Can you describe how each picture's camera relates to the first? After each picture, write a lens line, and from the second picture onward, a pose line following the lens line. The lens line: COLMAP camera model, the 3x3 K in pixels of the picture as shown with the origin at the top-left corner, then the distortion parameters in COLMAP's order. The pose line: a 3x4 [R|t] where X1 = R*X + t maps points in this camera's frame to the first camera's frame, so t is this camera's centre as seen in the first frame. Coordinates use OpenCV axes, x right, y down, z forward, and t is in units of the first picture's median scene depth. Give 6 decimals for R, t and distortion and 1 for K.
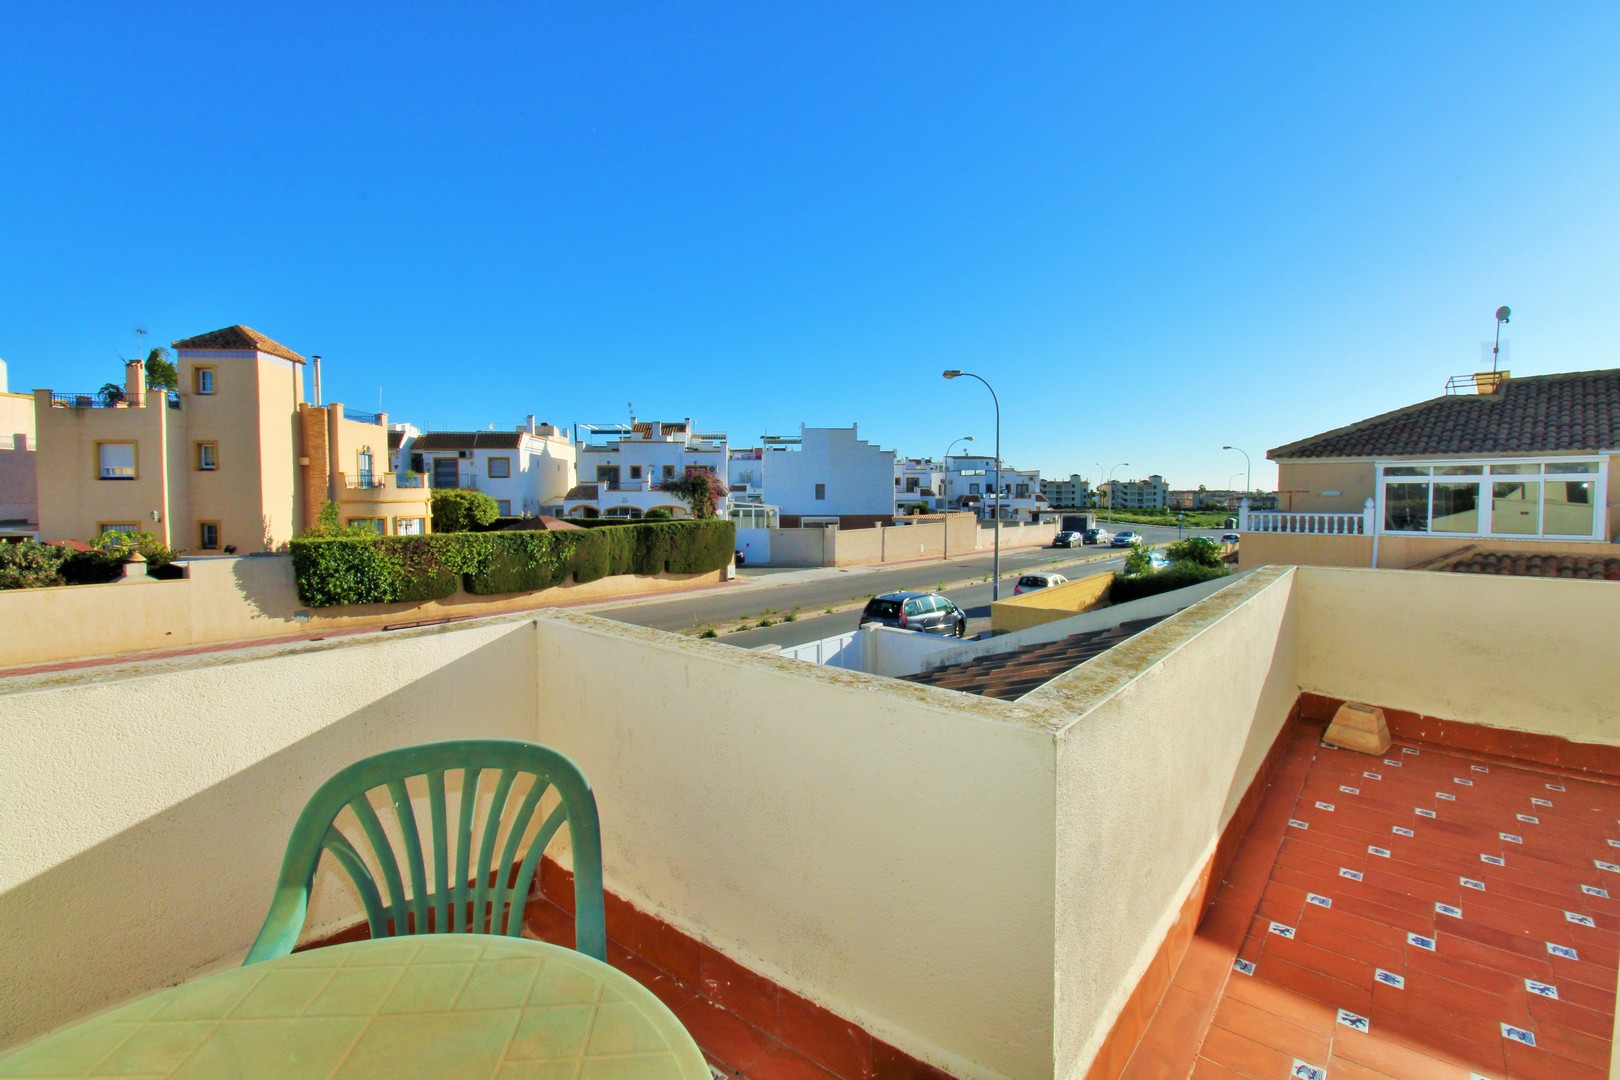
lens RADIAL K [[756.9, 0, 818.0], [0, 756.9, 528.4], [0, 0, 1]] dist [-0.002368, -0.009269]
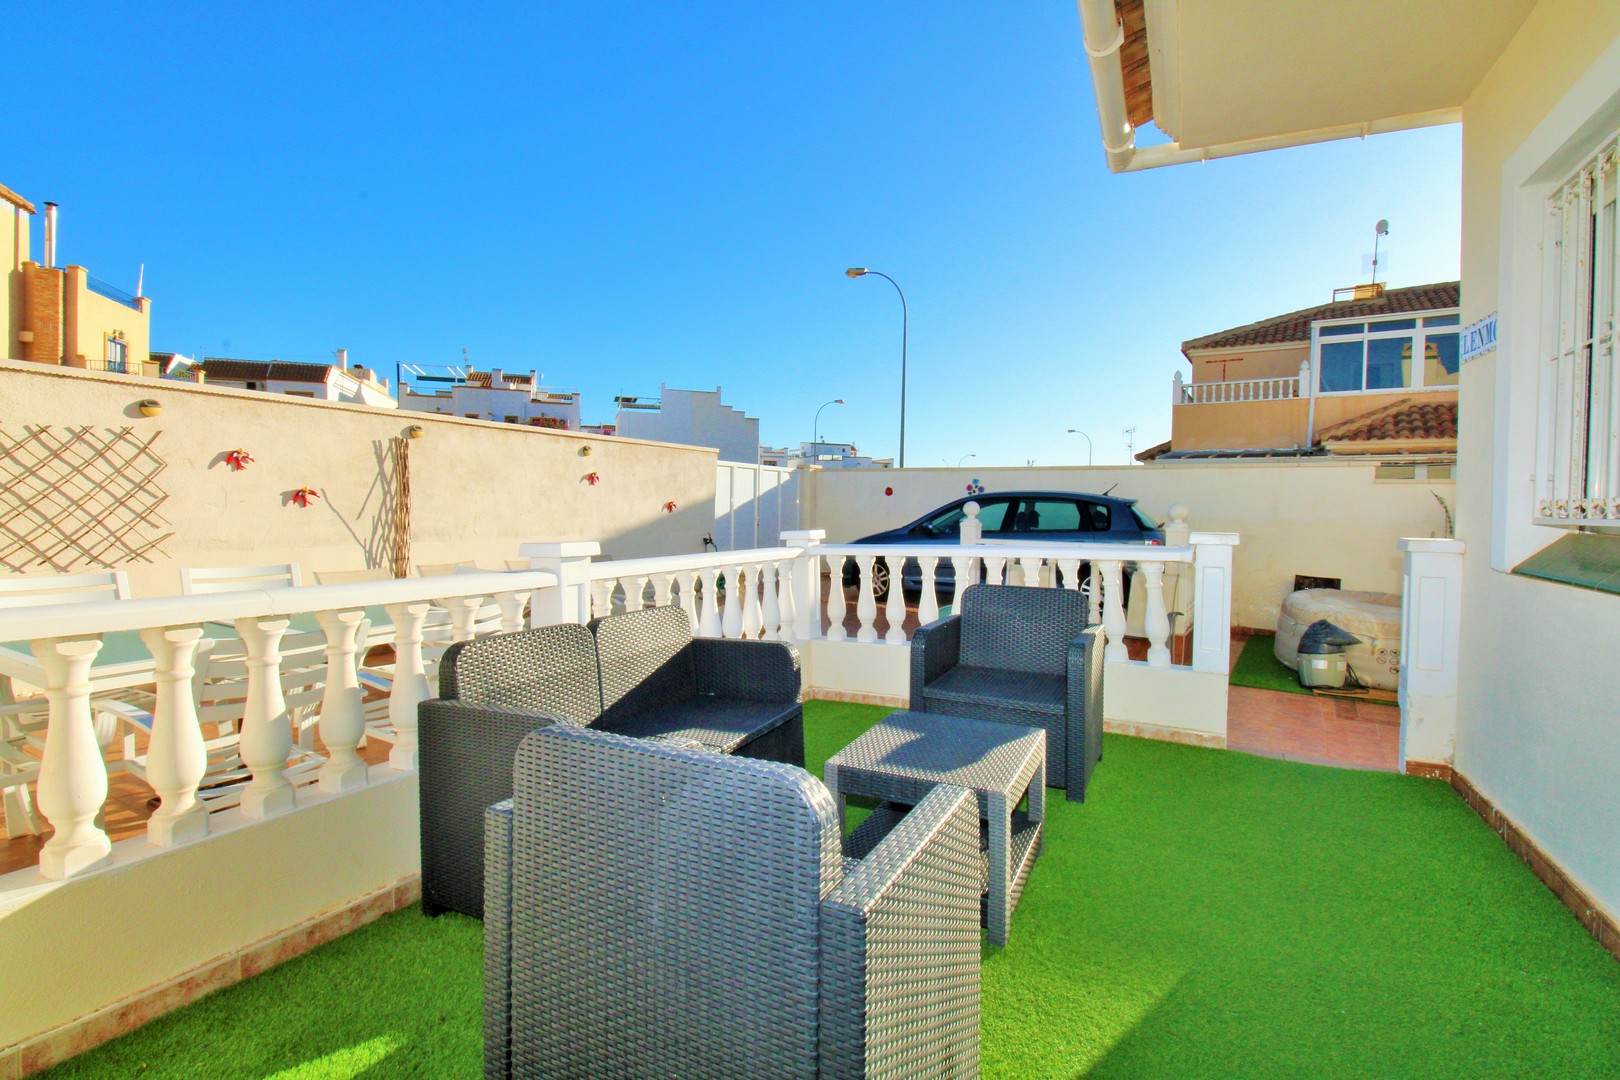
lens RADIAL K [[756.9, 0, 816.4], [0, 756.9, 527.8], [0, 0, 1]] dist [-0.002368, -0.009269]
pose [[0.977985, 0.015361, 0.208111, -0.031355], [-0.010495, 0.999646, -0.024465, 0.071852], [-0.208413, 0.021742, 0.977799, 0.060908]]
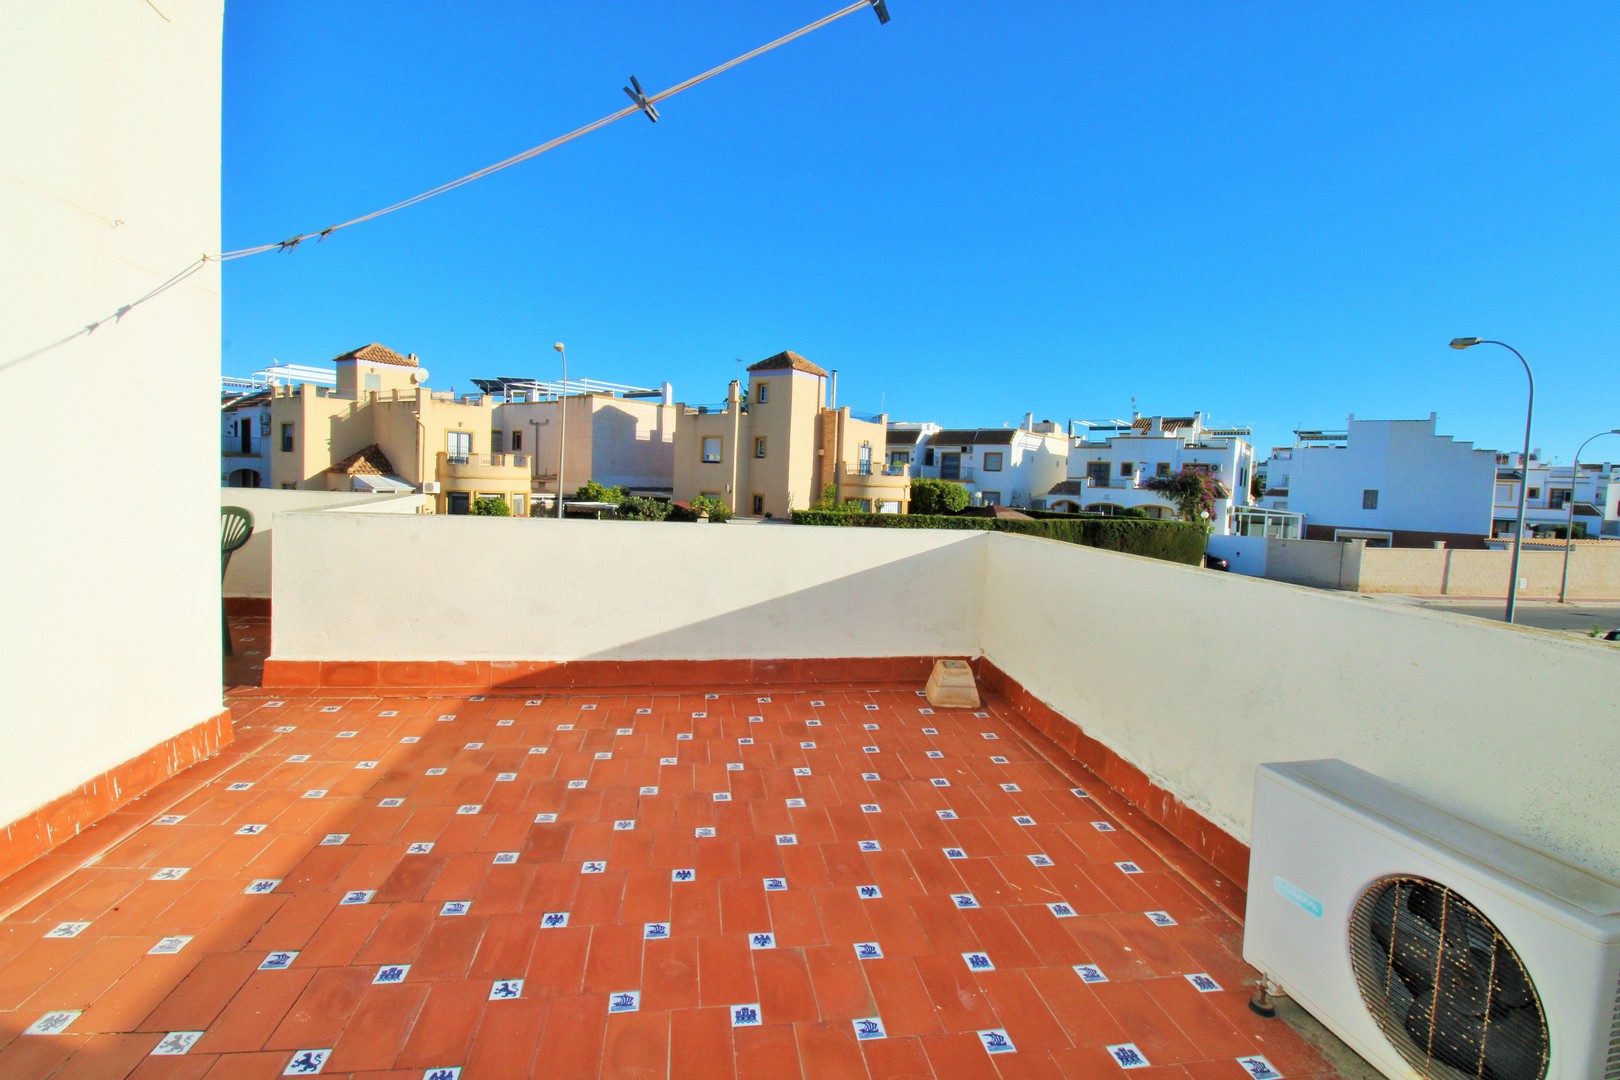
lens RADIAL K [[756.9, 0, 807.7], [0, 756.9, 529.0], [0, 0, 1]] dist [-0.002368, -0.009269]
pose [[0.745708, 0.074946, -0.662044, 0.108052], [-0.073594, 0.996838, 0.029952, 0.003361], [0.662196, 0.026387, 0.748866, 0.008472]]
